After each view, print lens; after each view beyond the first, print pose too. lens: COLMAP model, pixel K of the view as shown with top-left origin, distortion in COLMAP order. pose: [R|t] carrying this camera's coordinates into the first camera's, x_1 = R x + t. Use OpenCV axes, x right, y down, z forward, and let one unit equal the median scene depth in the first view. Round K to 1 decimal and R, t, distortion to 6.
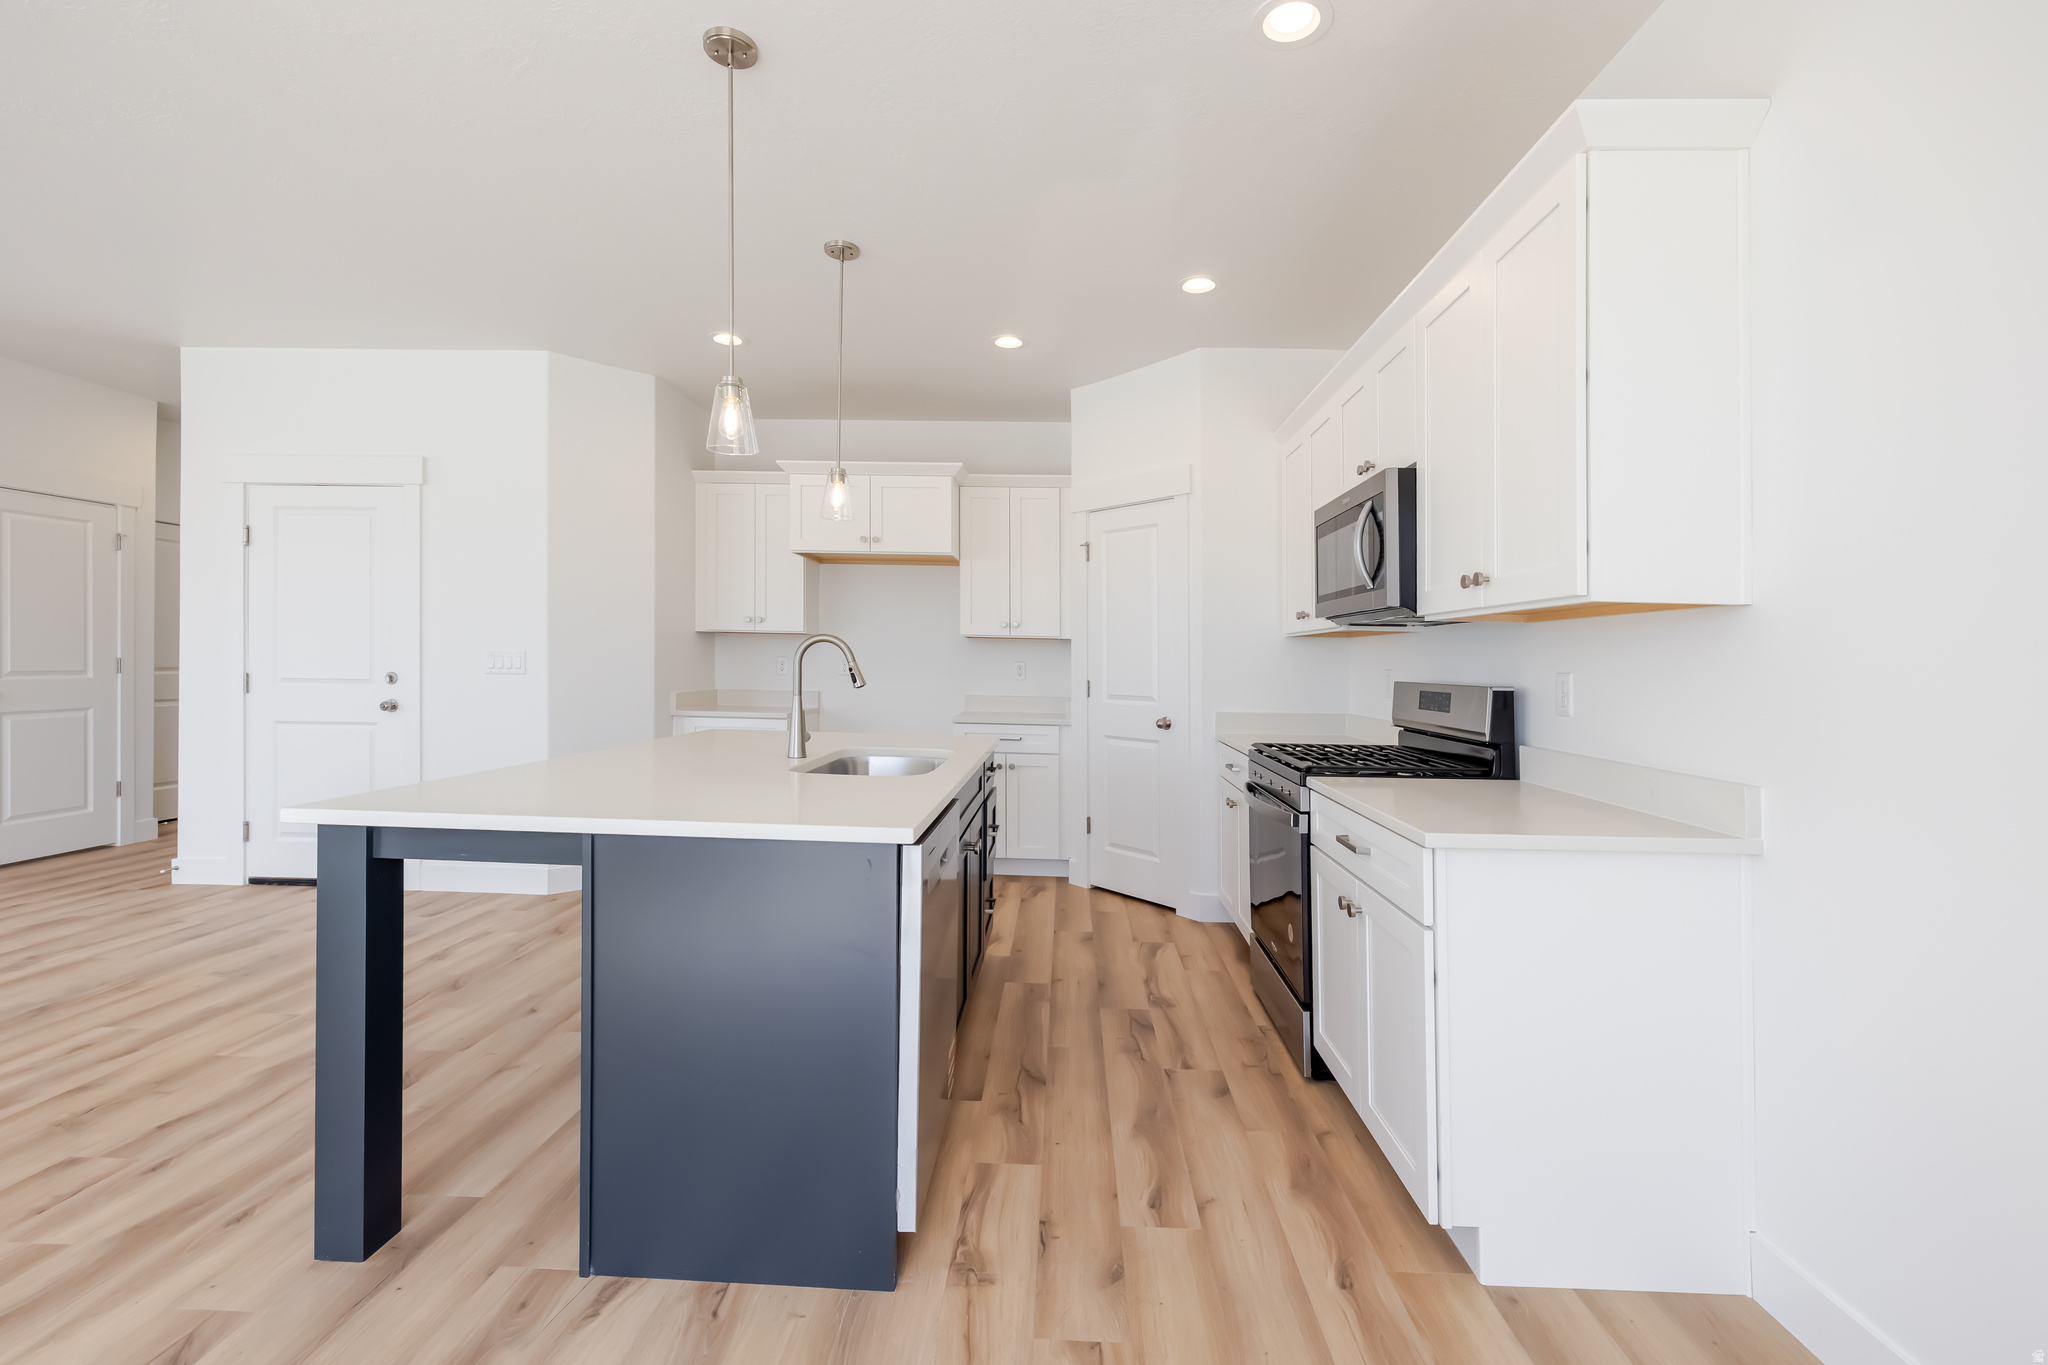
lens RADIAL K [[877.5, 0, 1036.5], [0, 877.5, 666.0], [0, 0, 1]] dist [0.001326, 0.000148]
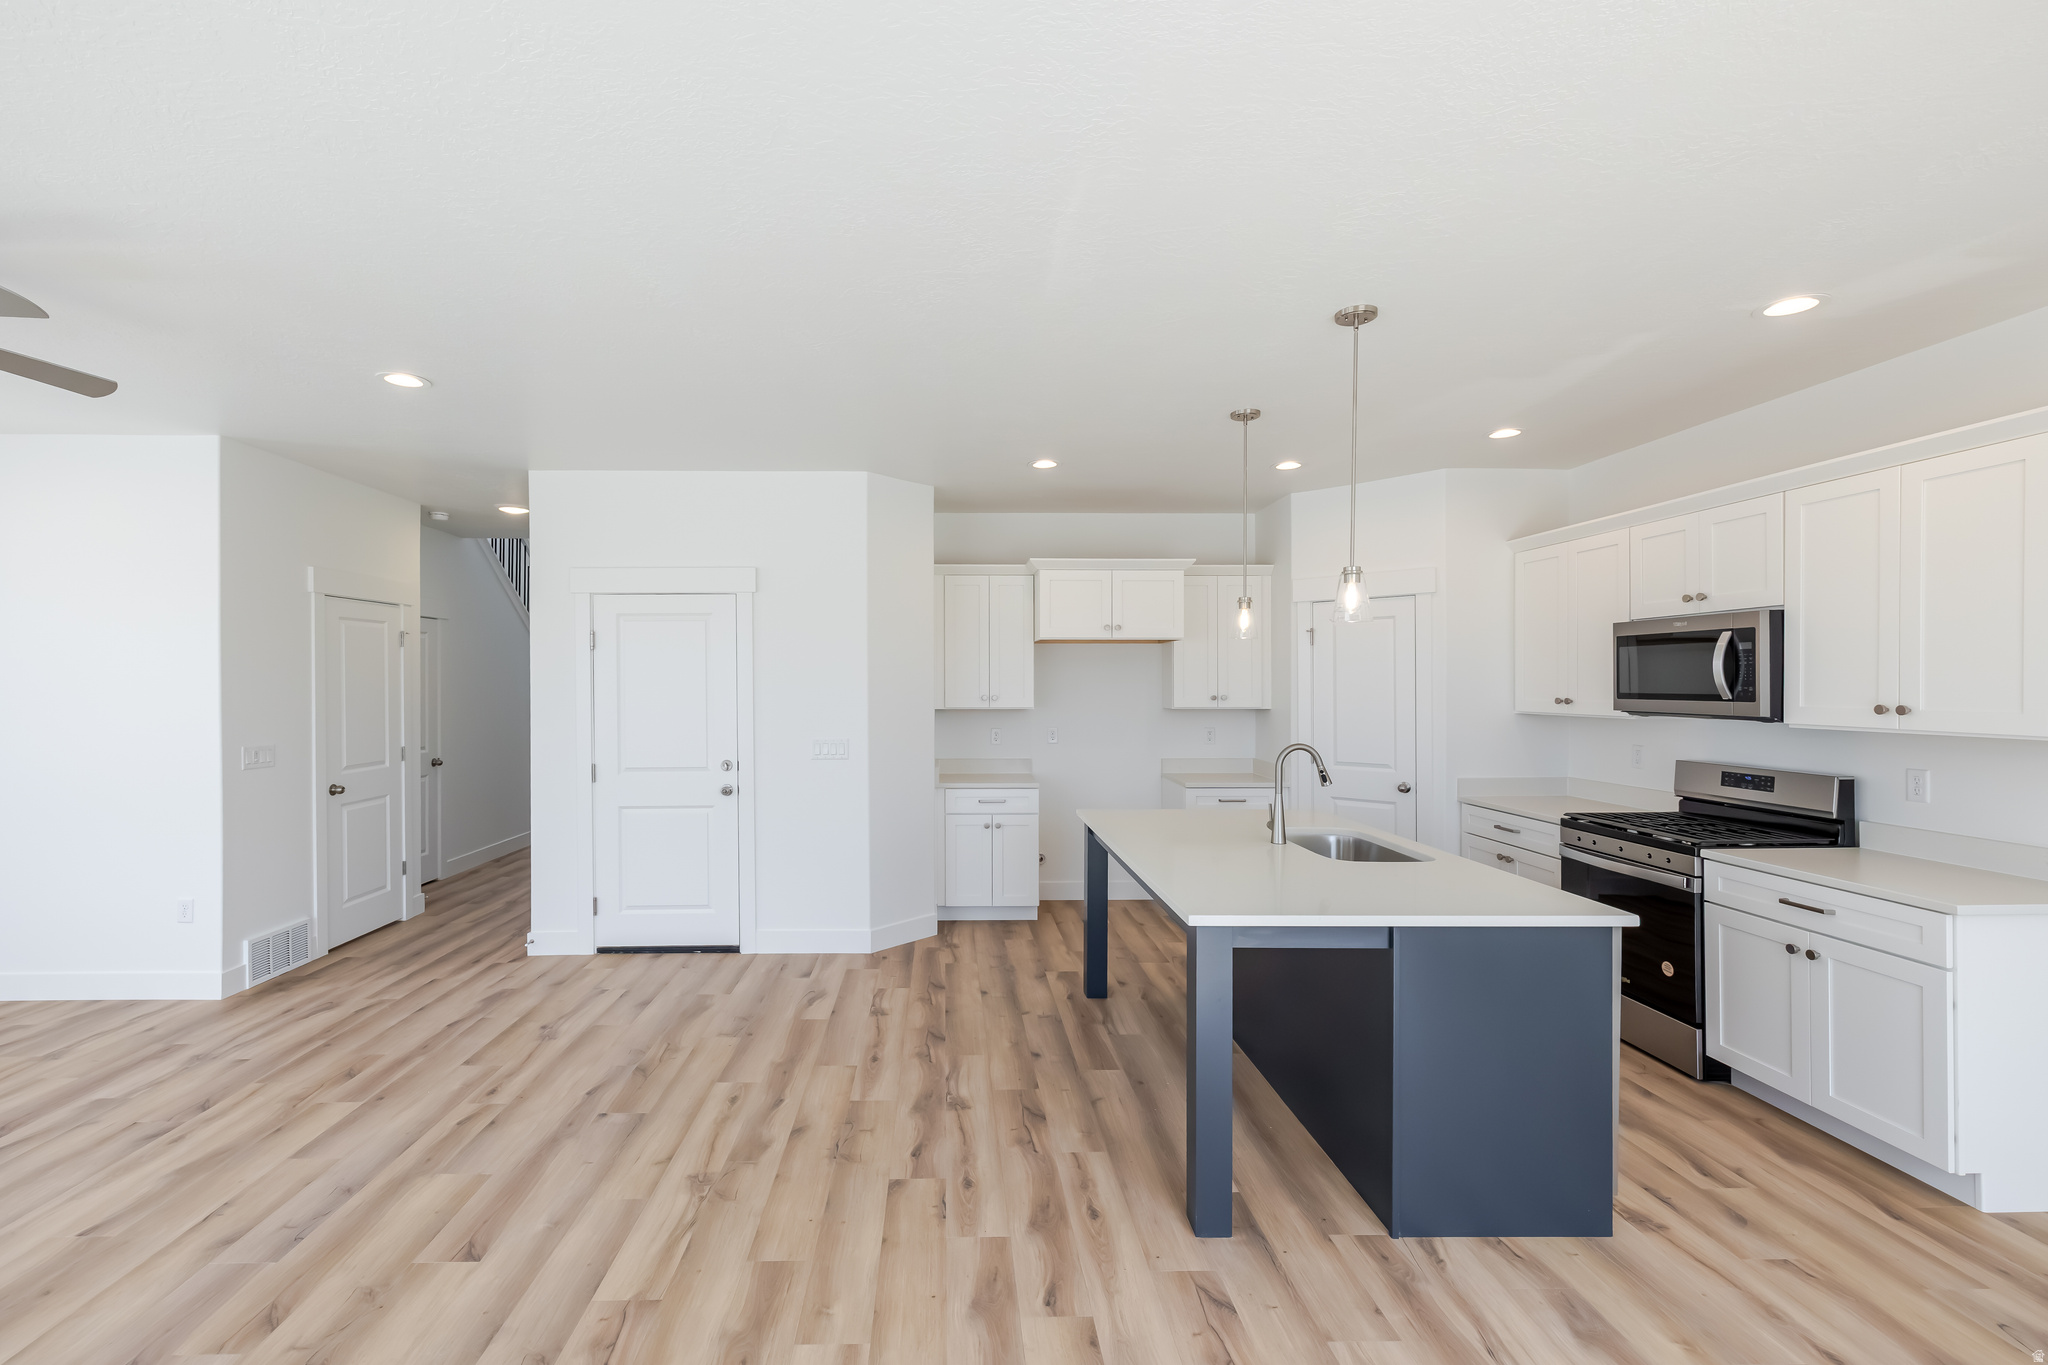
lens RADIAL K [[893.9, 0, 961.5], [0, 893.9, 700.5], [0, 0, 1]] dist [0.001305, 0.000071]
pose [[0.998403, -0.021972, 0.052047, -0.700598], [0.021214, 0.999662, 0.015059, -0.113088], [-0.052360, -0.013931, 0.998531, -0.214083]]
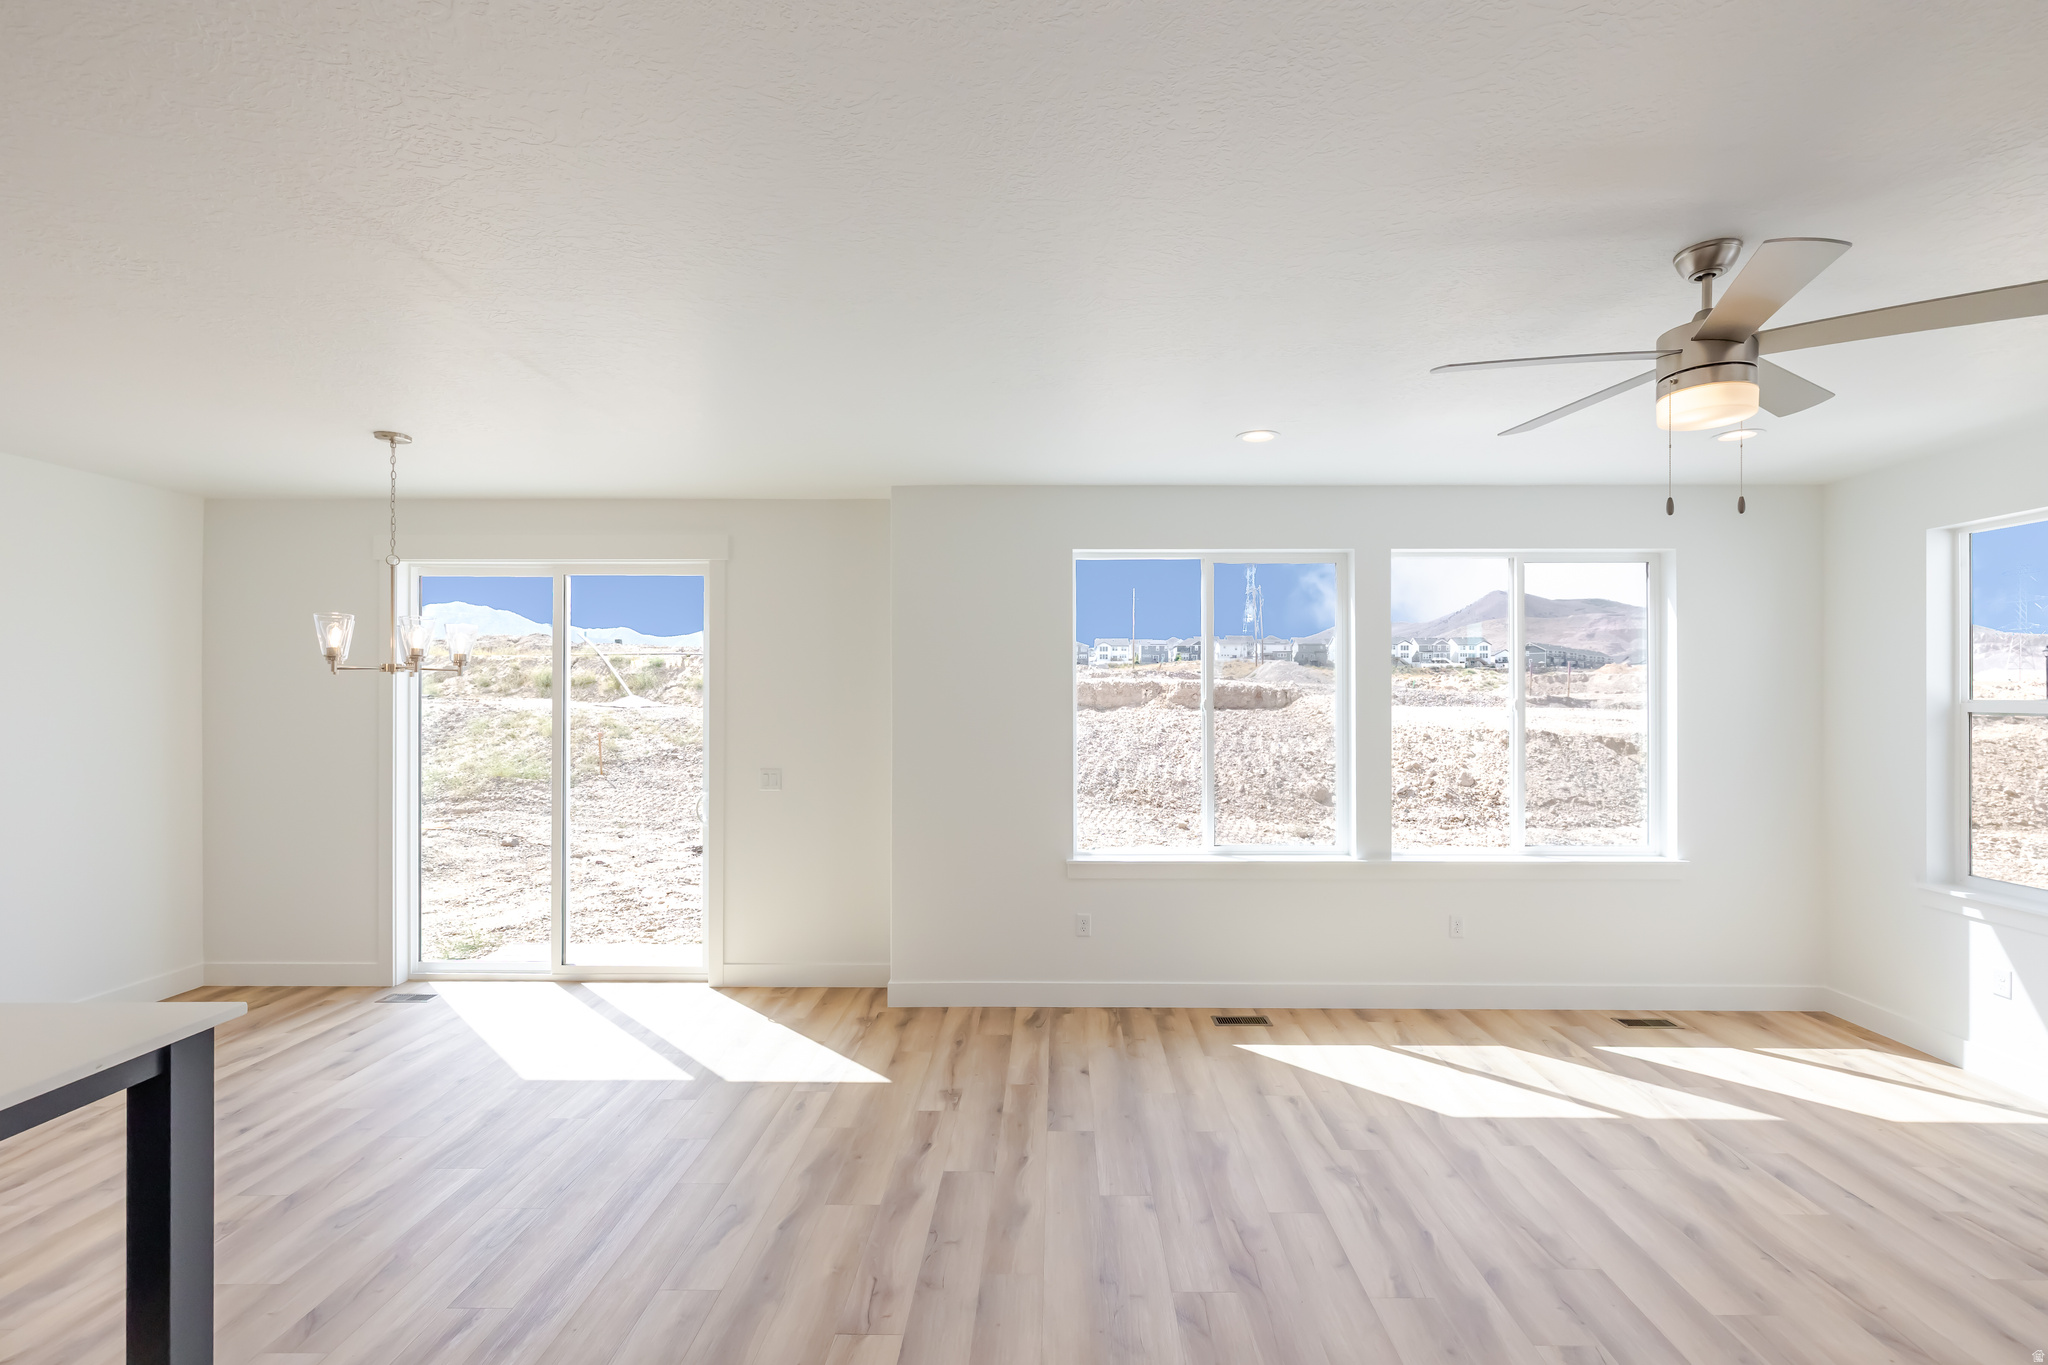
lens RADIAL K [[886.3, 0, 1028.0], [0, 886.3, 711.5], [0, 0, 1]] dist [0.000895, 0.000197]
pose [[-0.999847, -0.015370, -0.008387, -1.056351], [-0.015546, 0.999649, 0.021443, -0.156446], [0.008055, 0.021570, -0.999735, 1.222703]]
